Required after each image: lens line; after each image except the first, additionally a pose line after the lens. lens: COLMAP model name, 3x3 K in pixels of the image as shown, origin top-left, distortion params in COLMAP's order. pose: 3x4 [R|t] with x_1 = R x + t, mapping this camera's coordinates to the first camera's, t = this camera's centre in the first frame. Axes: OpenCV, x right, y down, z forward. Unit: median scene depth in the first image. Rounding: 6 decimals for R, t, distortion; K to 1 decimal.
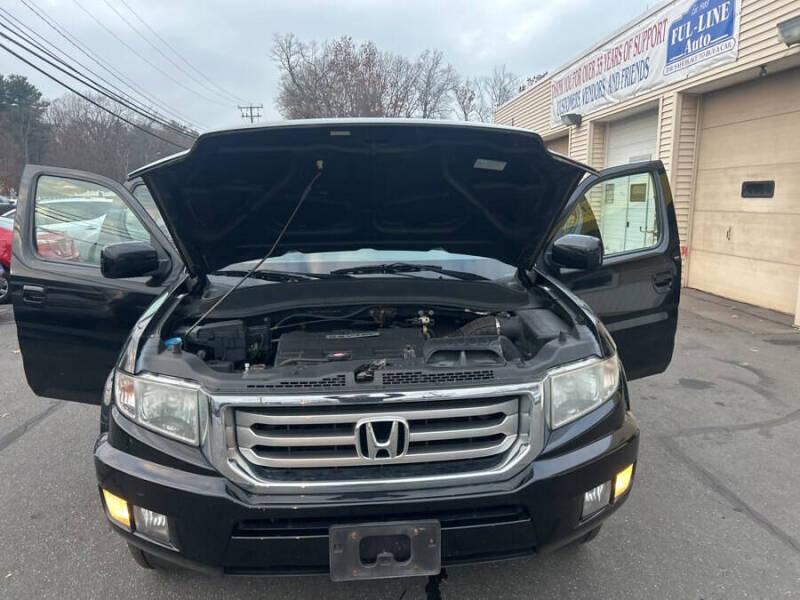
lens RADIAL K [[601.7, 0, 396.9], [0, 601.7, 310.6], [0, 0, 1]] dist [0.050280, -0.057292]
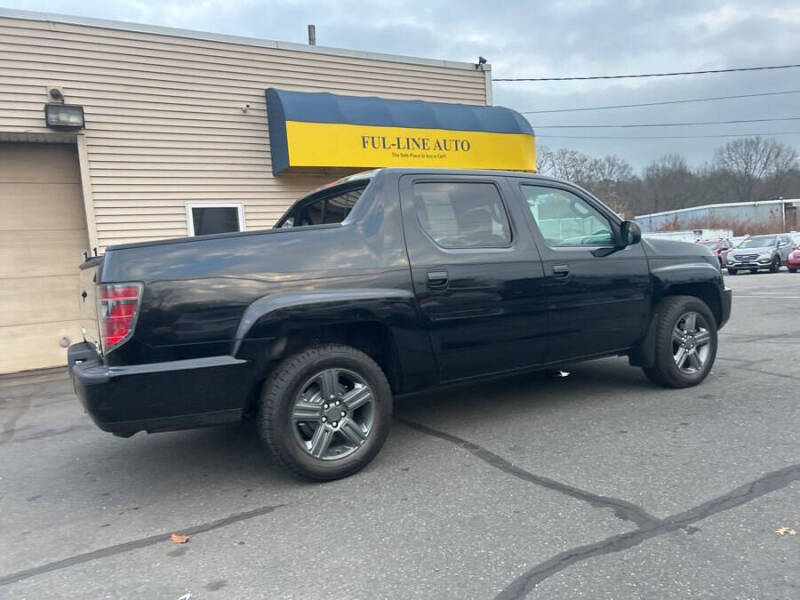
lens RADIAL K [[601.7, 0, 387.1], [0, 601.7, 309.4], [0, 0, 1]] dist [0.050280, -0.057292]
pose [[-0.417473, -0.028716, 0.908235, -0.490066], [0.237689, 0.961250, 0.139647, -0.086039], [-0.877052, 0.274177, -0.394471, 0.731448]]
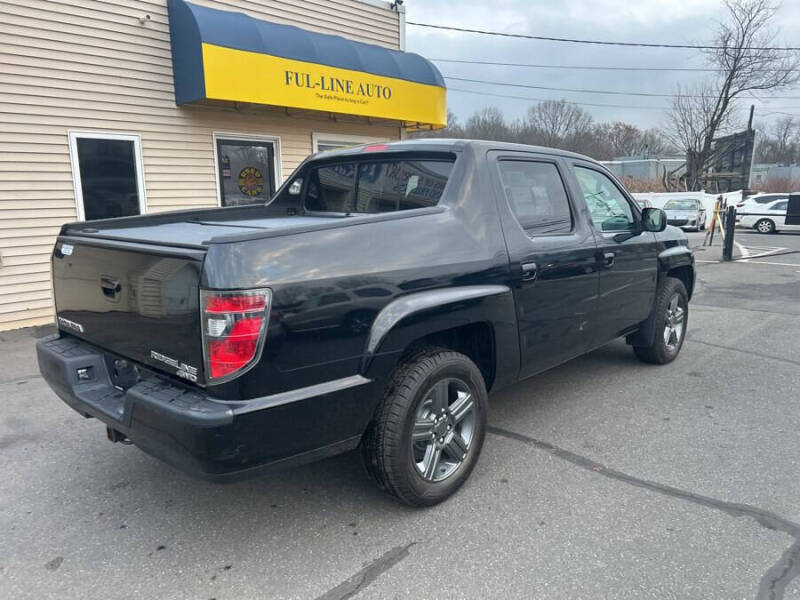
lens RADIAL K [[601.7, 0, 403.7], [0, 601.7, 302.9], [0, 0, 1]] dist [0.050280, -0.057292]
pose [[-0.675638, -0.112668, 0.728574, -0.358844], [0.154844, 0.944523, 0.289656, -0.141050], [-0.720789, 0.308517, -0.620709, 0.826278]]
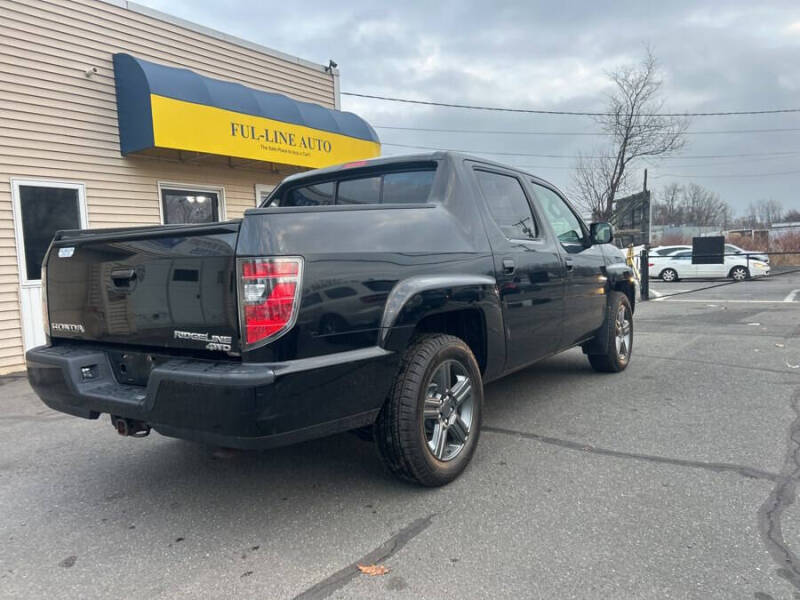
lens RADIAL K [[601.7, 0, 397.3], [0, 601.7, 303.5], [0, 0, 1]] dist [0.050280, -0.057292]
pose [[-0.759082, -0.002368, 0.650991, -0.343200], [0.170302, 0.964447, 0.202088, -0.110731], [-0.628325, 0.264266, -0.731690, 0.879216]]
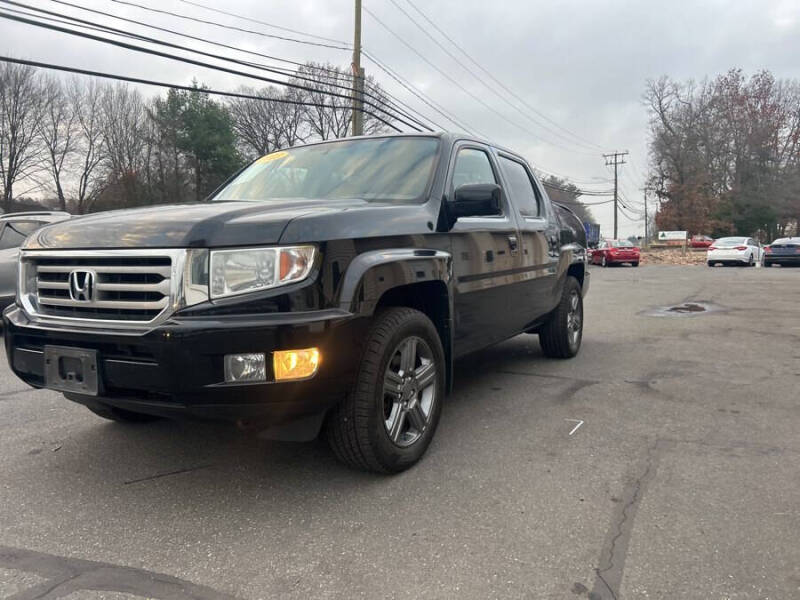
lens RADIAL K [[601.7, 0, 402.2], [0, 601.7, 308.4], [0, 0, 1]] dist [0.050280, -0.057292]
pose [[0.828517, 0.055343, -0.557222, 0.256331], [-0.103772, 0.993042, -0.055668, 0.052034], [0.550264, 0.103946, 0.828495, 0.058013]]
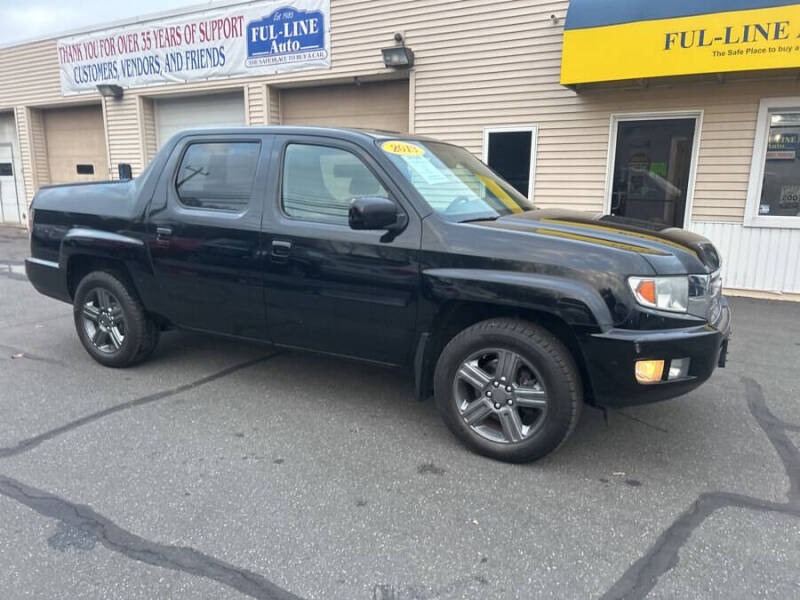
lens RADIAL K [[601.7, 0, 399.0], [0, 601.7, 310.9], [0, 0, 1]] dist [0.050280, -0.057292]
pose [[0.571900, -0.153204, 0.805890, -0.414079], [0.131885, 0.986798, 0.094003, -0.005328], [-0.809652, 0.052524, 0.584555, 0.138699]]
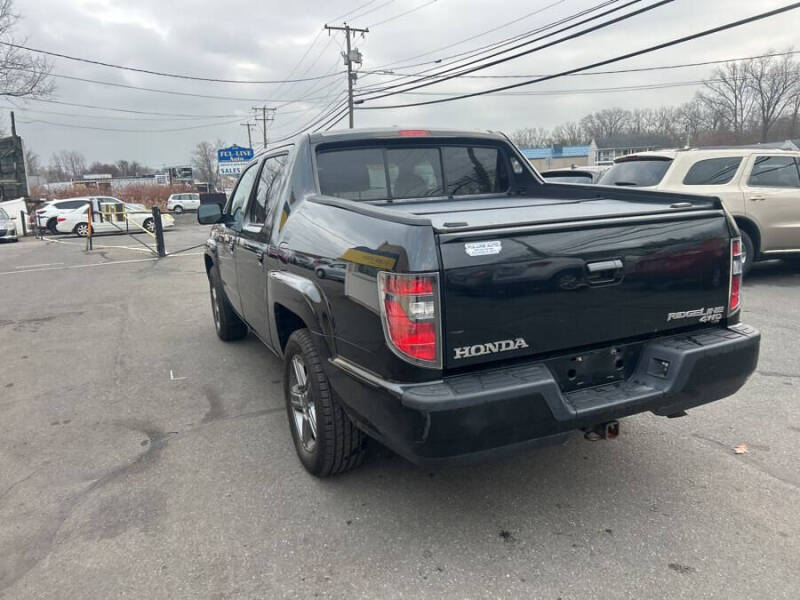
lens RADIAL K [[601.7, 0, 393.4], [0, 601.7, 299.5], [0, 0, 1]] dist [0.050280, -0.057292]
pose [[-0.945215, 0.117677, -0.304502, 0.111371], [-0.002444, 0.930191, 0.367067, -0.169491], [0.326440, 0.347701, -0.878943, 0.948995]]
